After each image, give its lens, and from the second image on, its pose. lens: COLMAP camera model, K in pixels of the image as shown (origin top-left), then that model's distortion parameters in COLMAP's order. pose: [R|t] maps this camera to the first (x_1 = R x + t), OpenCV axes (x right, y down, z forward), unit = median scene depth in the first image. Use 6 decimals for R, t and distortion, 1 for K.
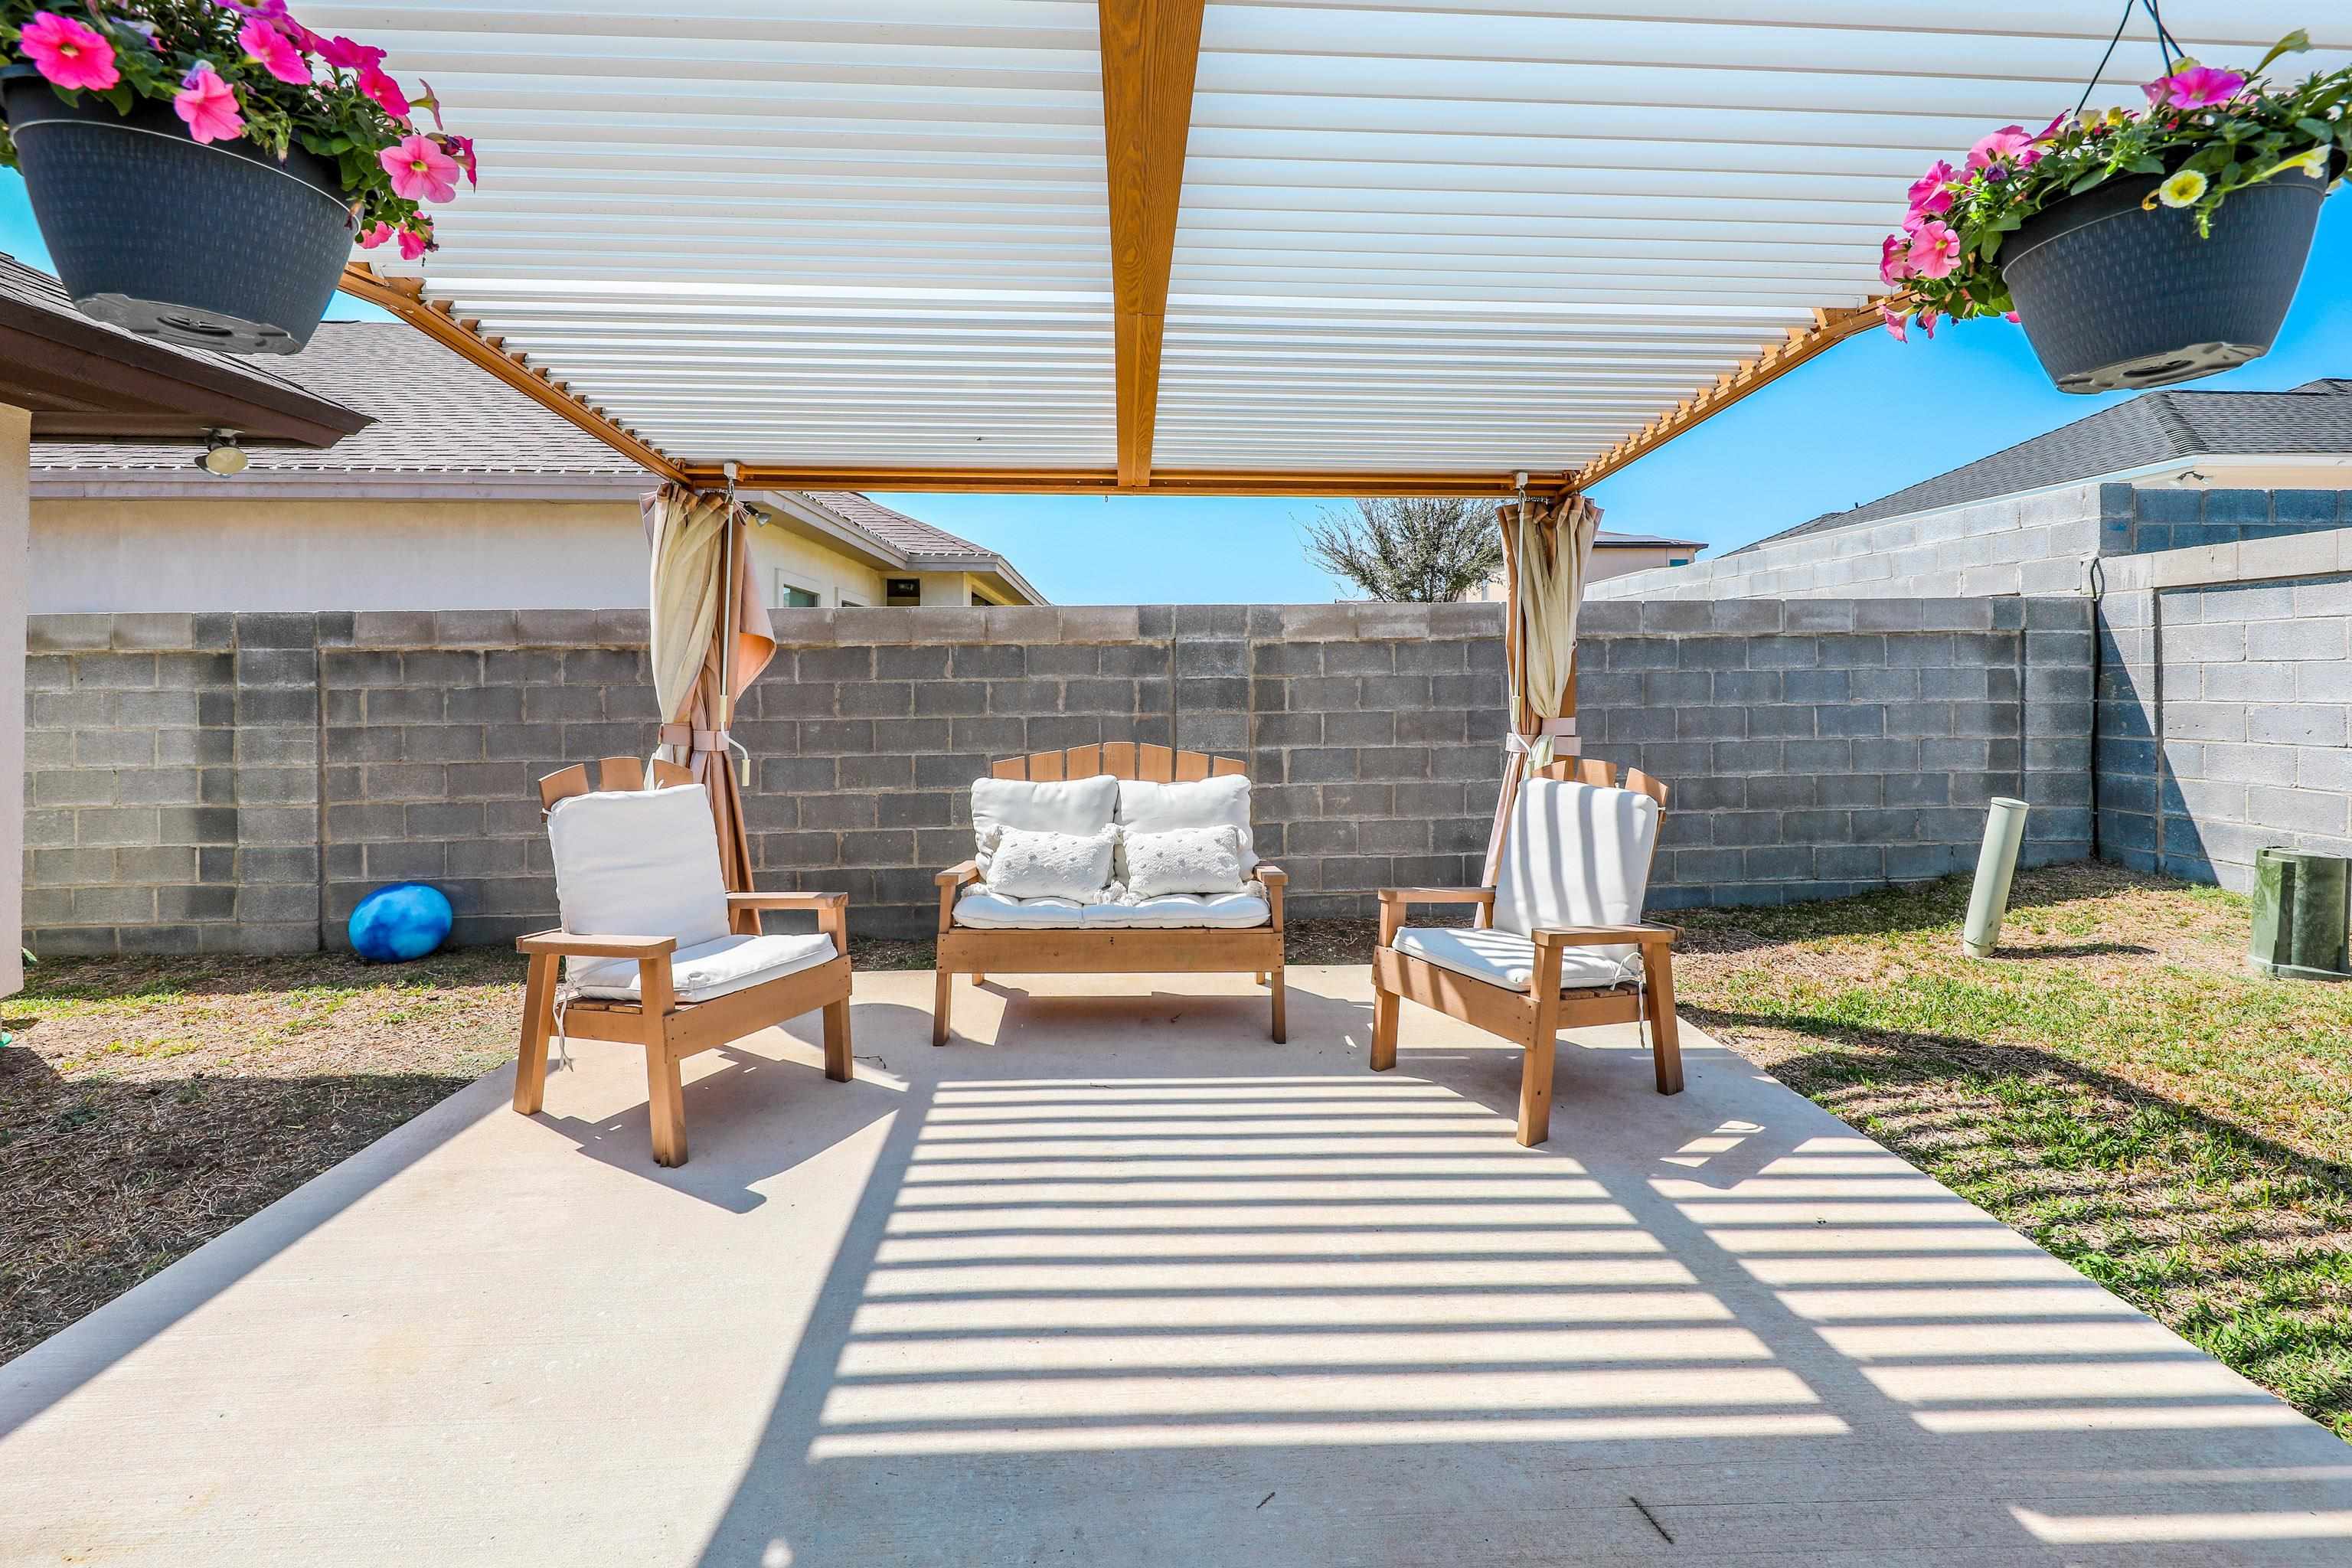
lens RADIAL K [[950.5, 0, 1174.0], [0, 950.5, 676.0], [0, 0, 1]] dist [0.014846, -0.007687]
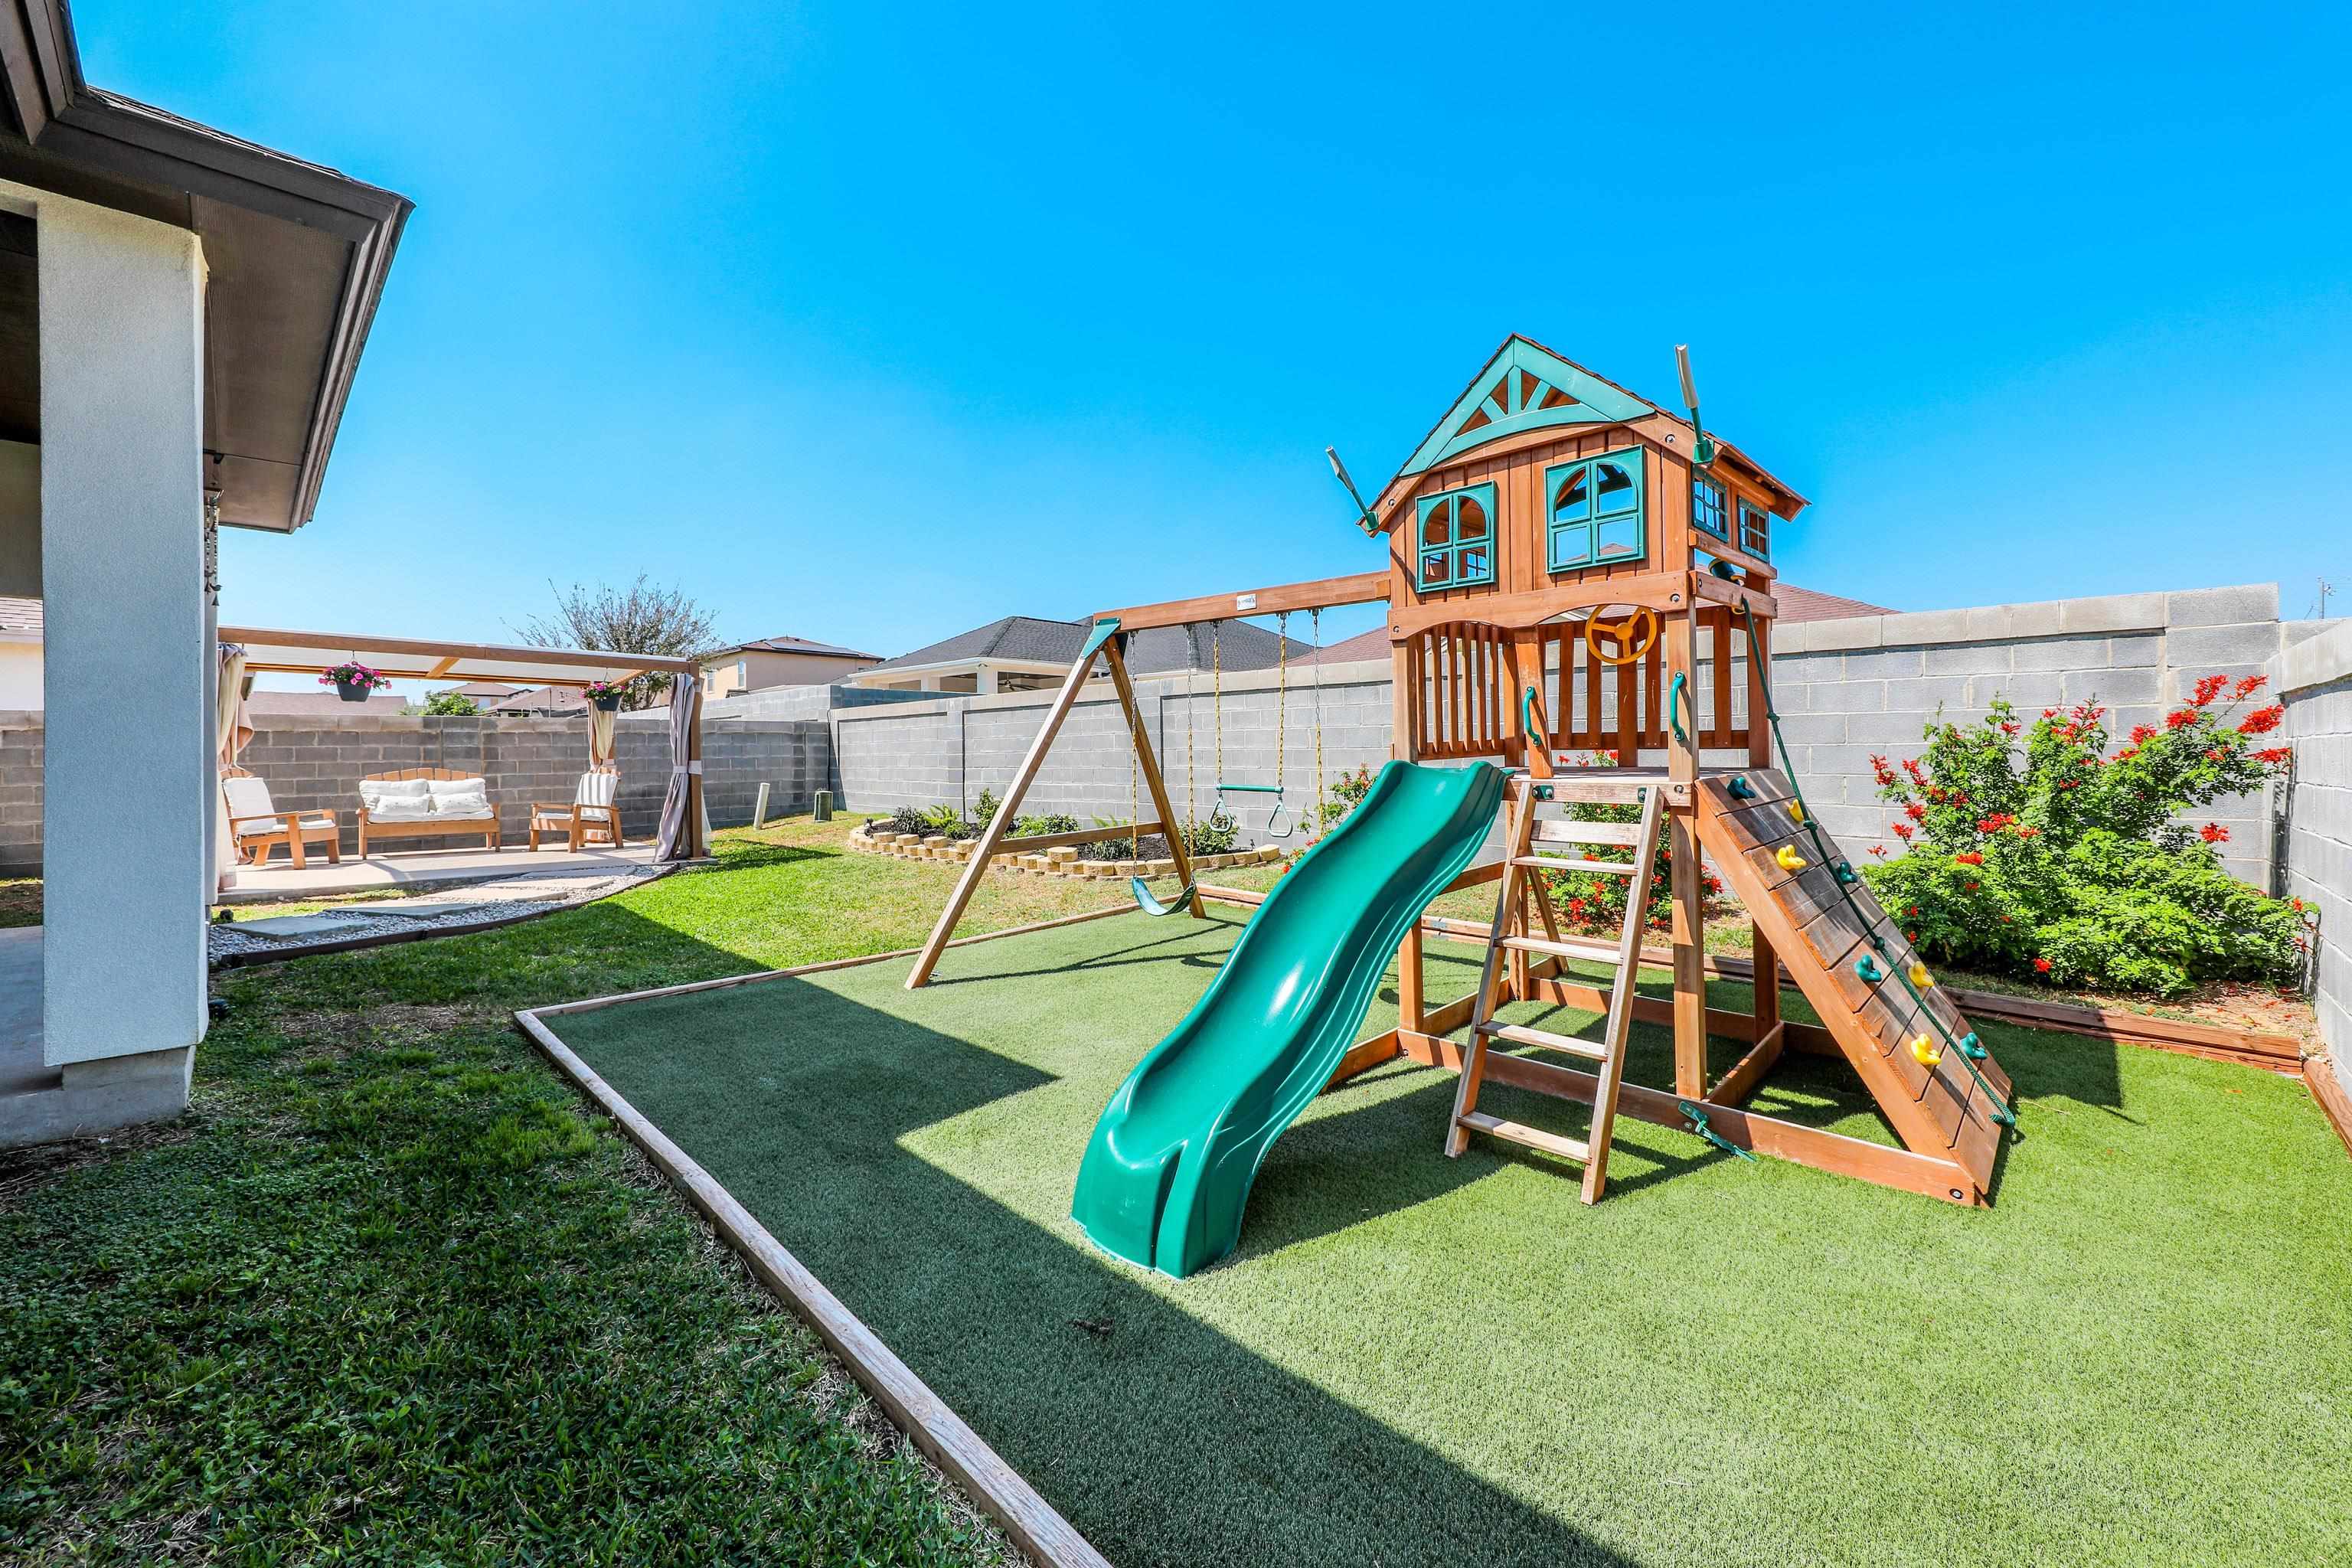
lens RADIAL K [[927.0, 0, 1190.2], [0, 927.0, 755.6], [0, 0, 1]] dist [-0.000220, -0.000150]
pose [[0.724187, 0.000552, 0.689604, -0.248338], [0.002840, 0.999989, -0.003783, 0.040054], [-0.689598, 0.004698, 0.724177, -2.026373]]
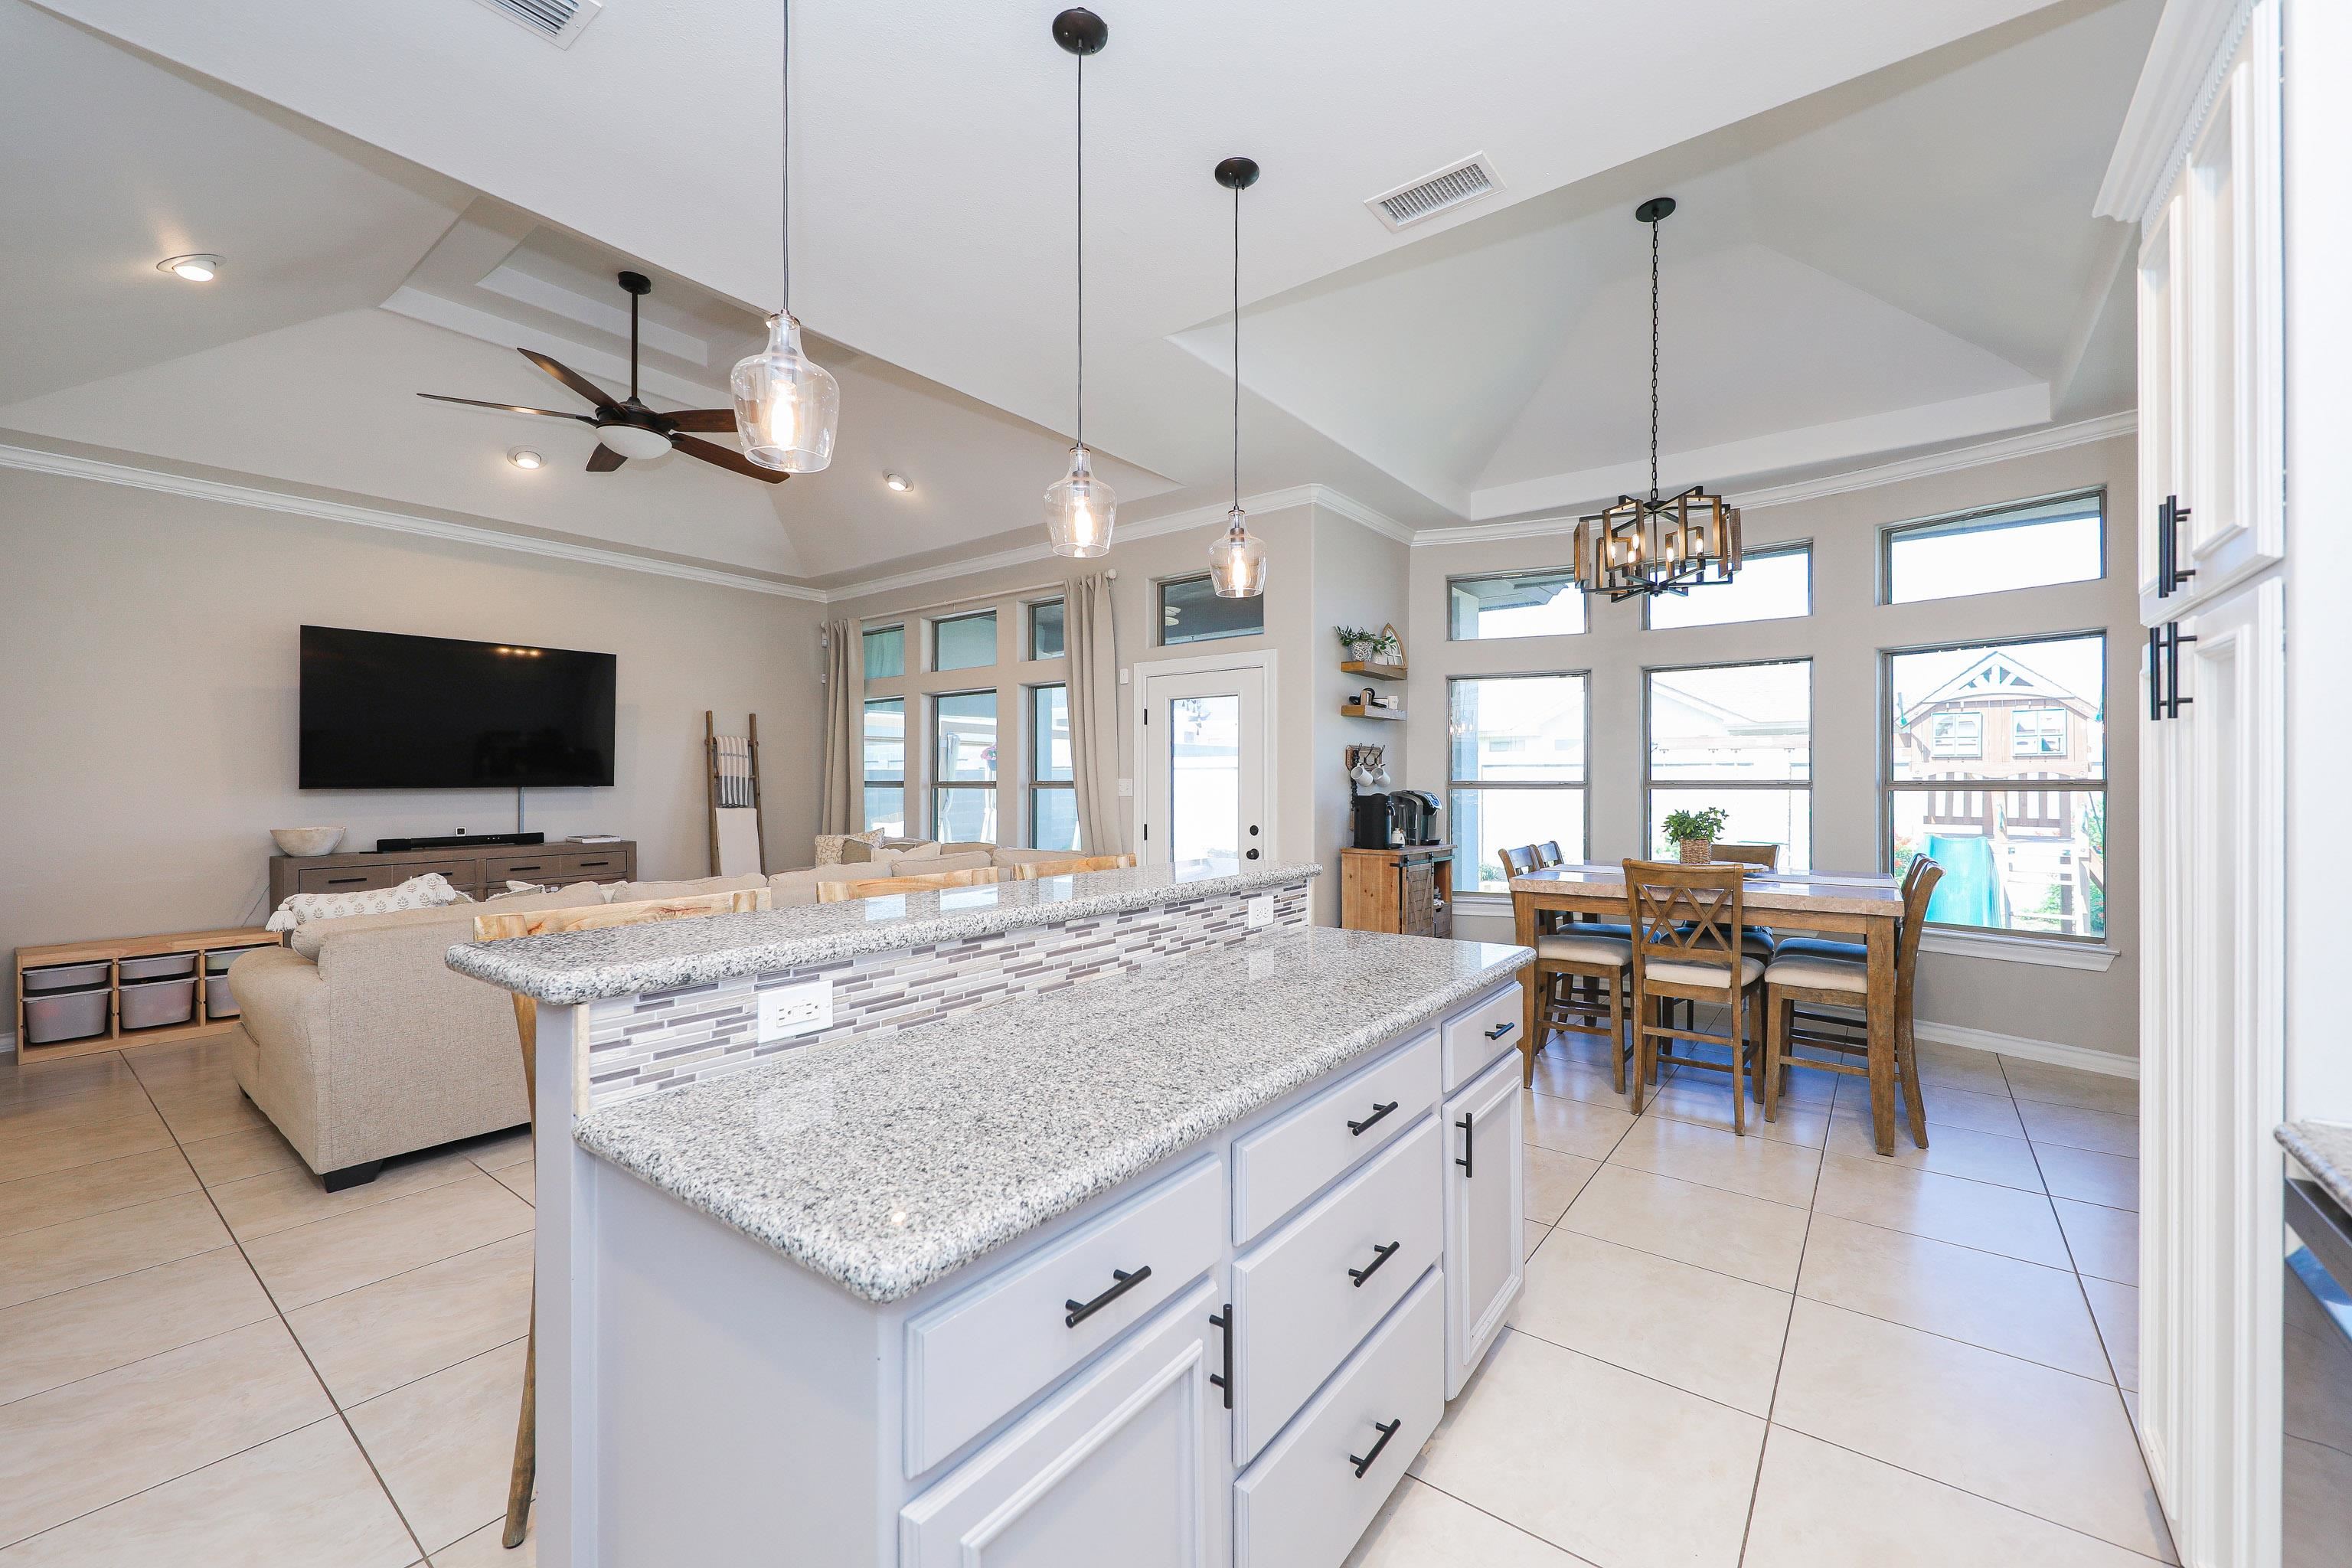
lens RADIAL K [[922.6, 0, 1183.0], [0, 922.6, 783.1], [0, 0, 1]] dist [0.020609, -0.011352]
pose [[0.645420, -0.001708, 0.763826, -1.636602], [-0.003925, 0.999977, 0.005552, -0.048705], [-0.763818, -0.006581, 0.645399, -1.678622]]
